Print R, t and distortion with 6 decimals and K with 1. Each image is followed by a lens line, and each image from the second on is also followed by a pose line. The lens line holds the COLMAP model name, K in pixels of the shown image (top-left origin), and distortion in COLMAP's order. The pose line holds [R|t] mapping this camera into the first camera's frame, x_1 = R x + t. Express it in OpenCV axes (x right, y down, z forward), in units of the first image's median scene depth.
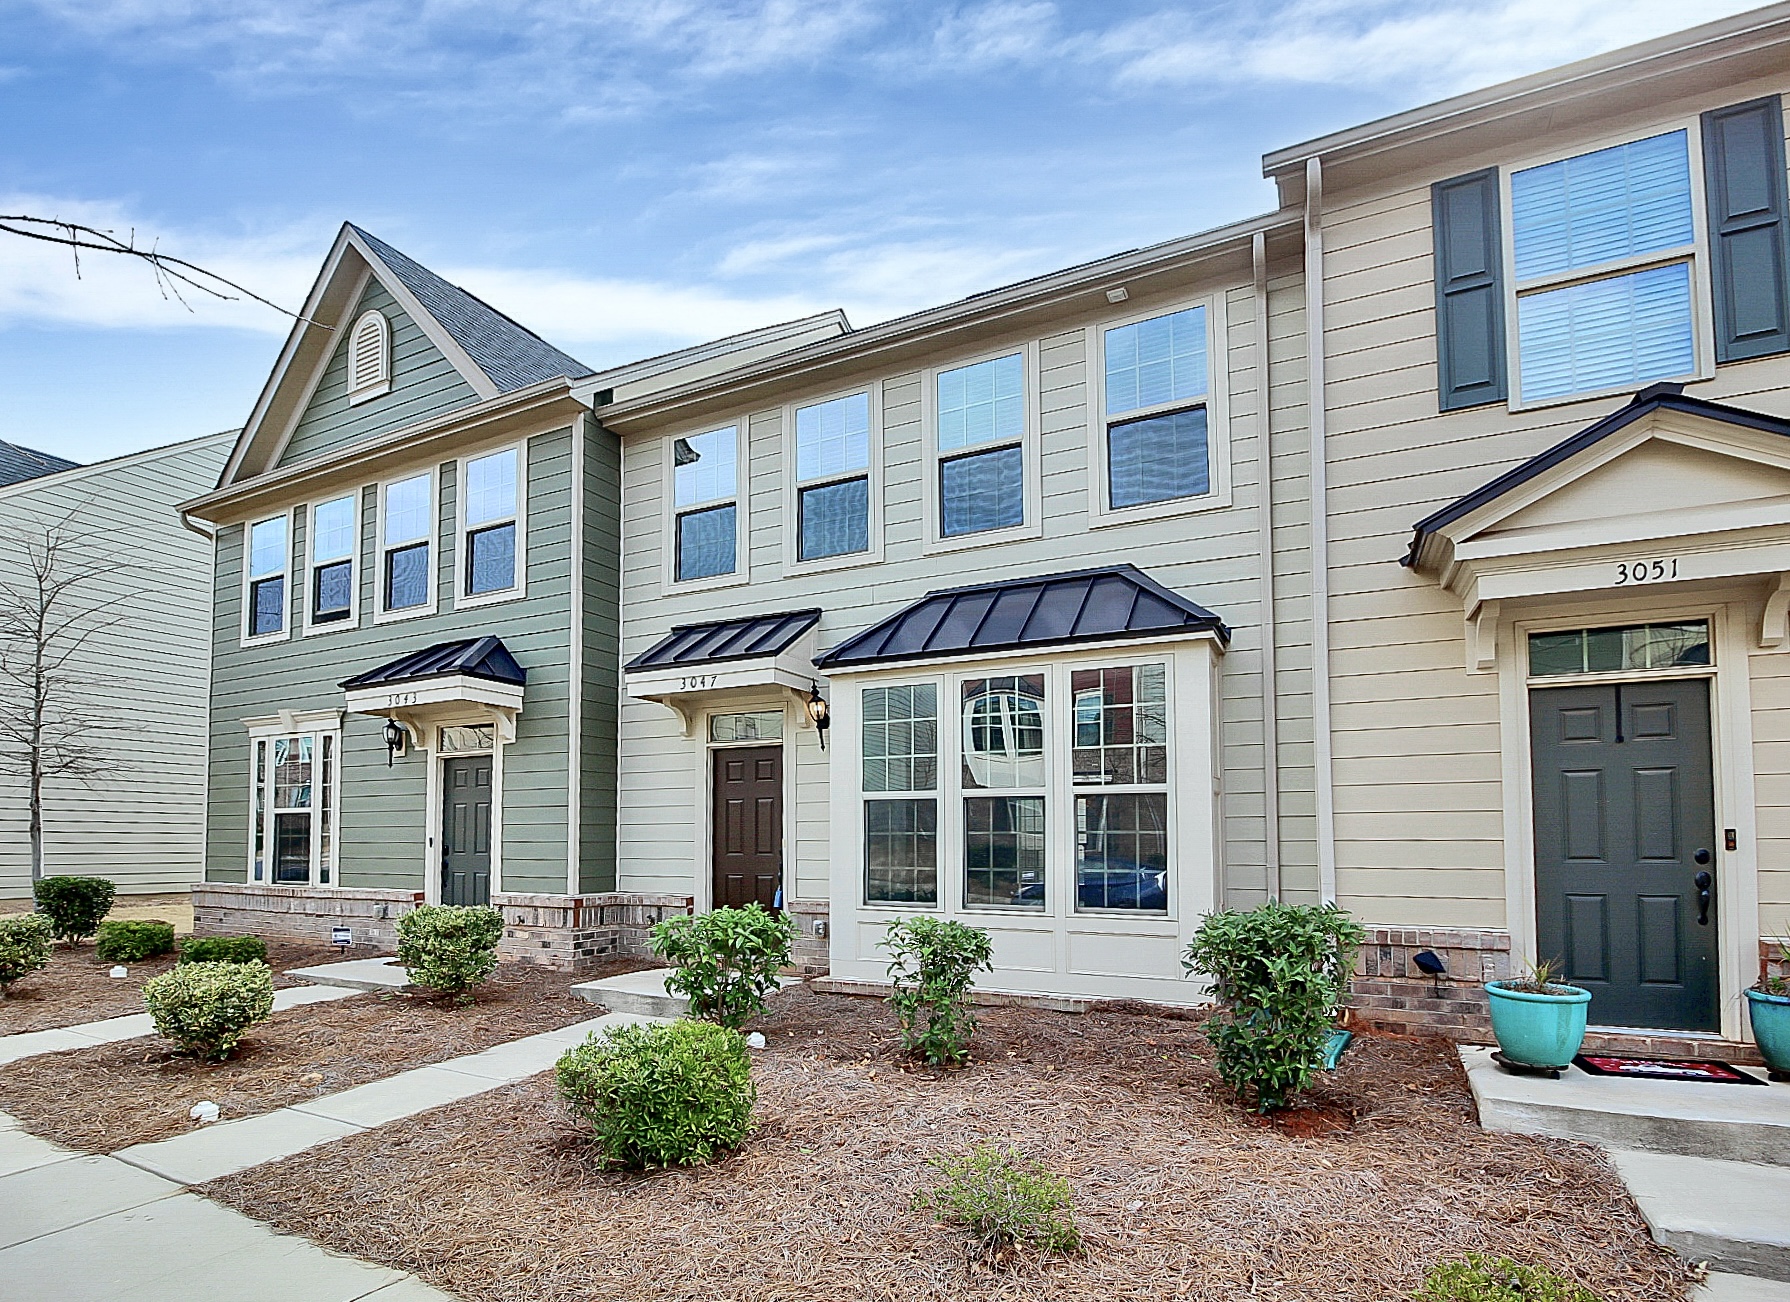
lens RADIAL K [[806.5, 0, 888.4], [0, 806.5, 625.1], [0, 0, 1]] dist [-0.000862, -0.006583]
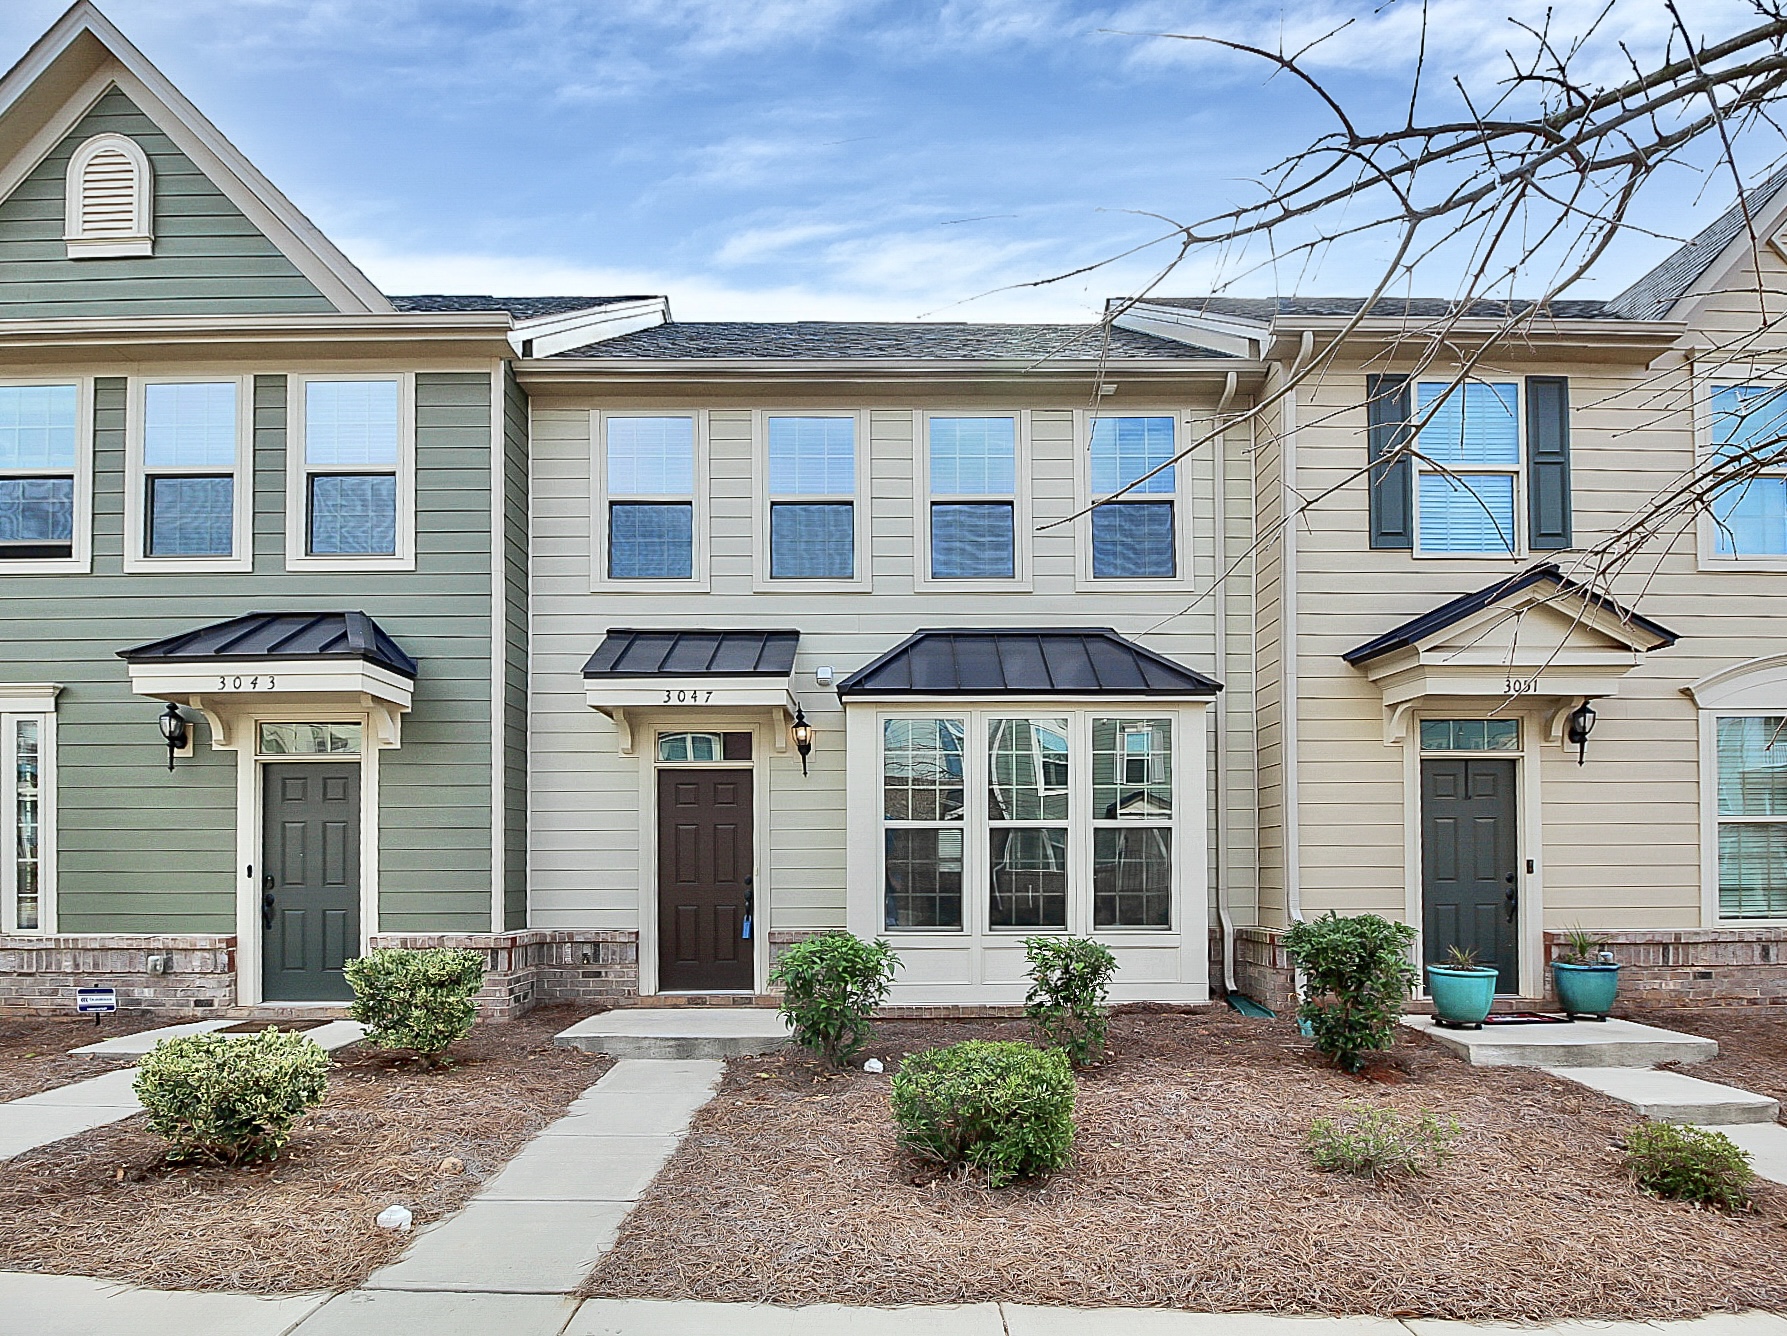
lens RADIAL K [[819.8, 0, 893.5], [0, 819.8, 668.0], [0, 0, 1]] dist [0.000614, -0.008329]
pose [[0.903827, 0.101406, 0.415708, -0.407399], [-0.108269, 0.994096, -0.007098, 0.019891], [-0.413973, -0.038592, 0.909471, 0.058120]]
